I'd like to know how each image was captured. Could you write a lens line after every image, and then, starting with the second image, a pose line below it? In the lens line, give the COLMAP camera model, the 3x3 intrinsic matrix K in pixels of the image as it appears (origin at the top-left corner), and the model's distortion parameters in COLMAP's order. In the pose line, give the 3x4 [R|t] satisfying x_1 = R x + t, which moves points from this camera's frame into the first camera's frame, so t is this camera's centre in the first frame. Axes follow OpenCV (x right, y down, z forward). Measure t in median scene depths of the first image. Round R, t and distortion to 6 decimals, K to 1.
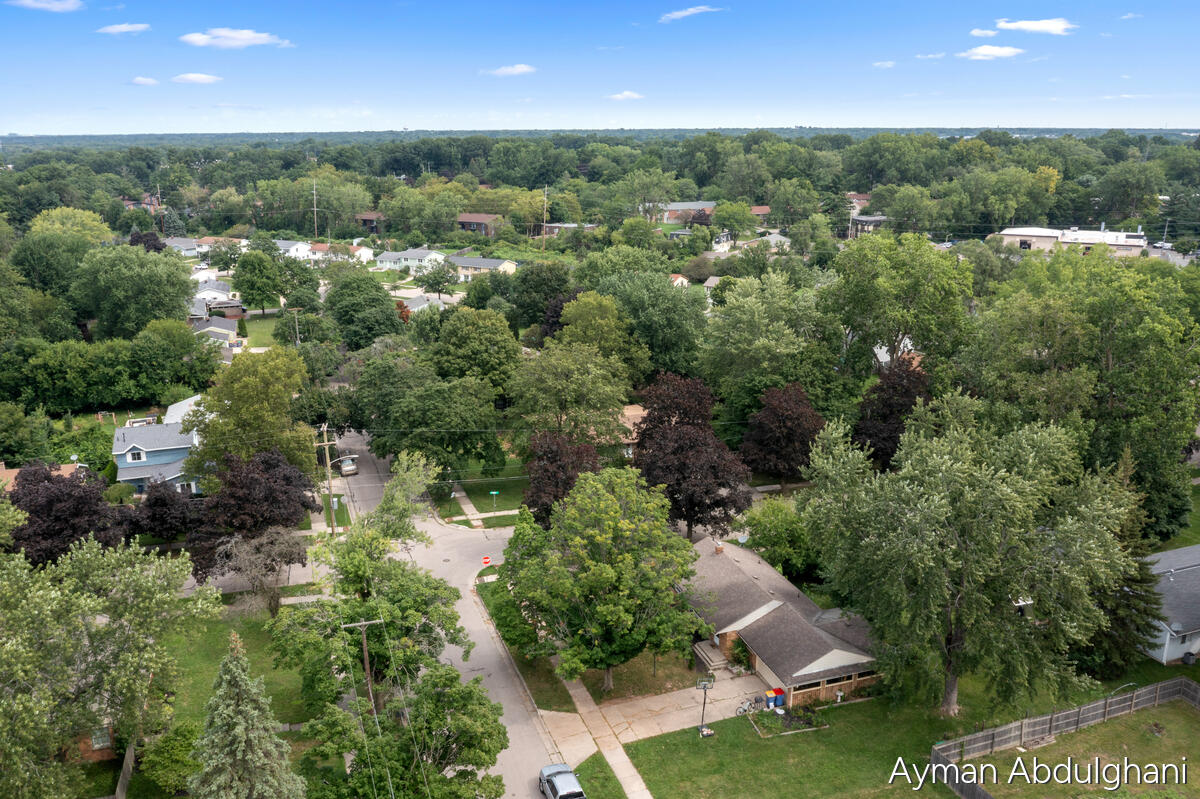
lens RADIAL K [[958.2, 0, 599.7], [0, 958.2, 397.3], [0, 0, 1]] dist [-0.024606, -0.006446]
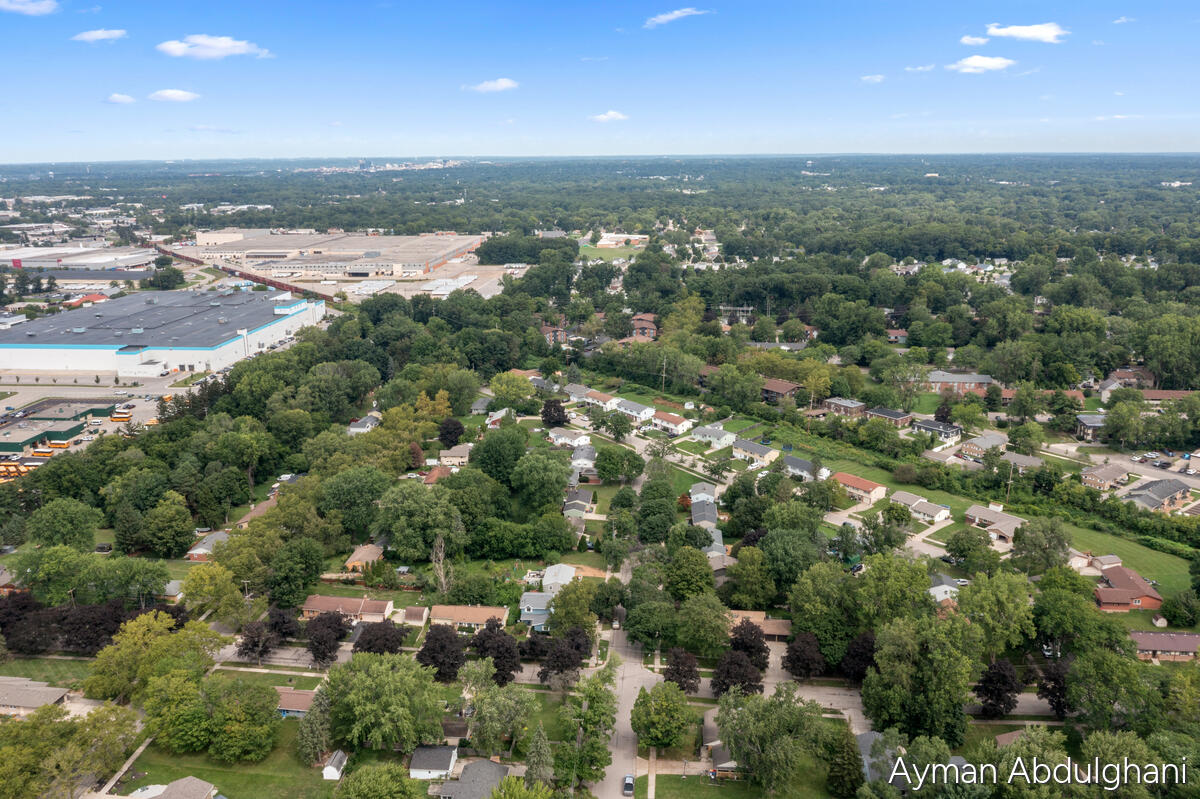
lens RADIAL K [[958.2, 0, 598.5], [0, 958.2, 400.7], [0, 0, 1]] dist [-0.024606, -0.006446]
pose [[0.916423, 0.100871, -0.387291, 0.423046], [-0.106121, 0.994322, 0.007866, -0.384273], [0.385886, 0.033891, 0.921924, -0.893912]]
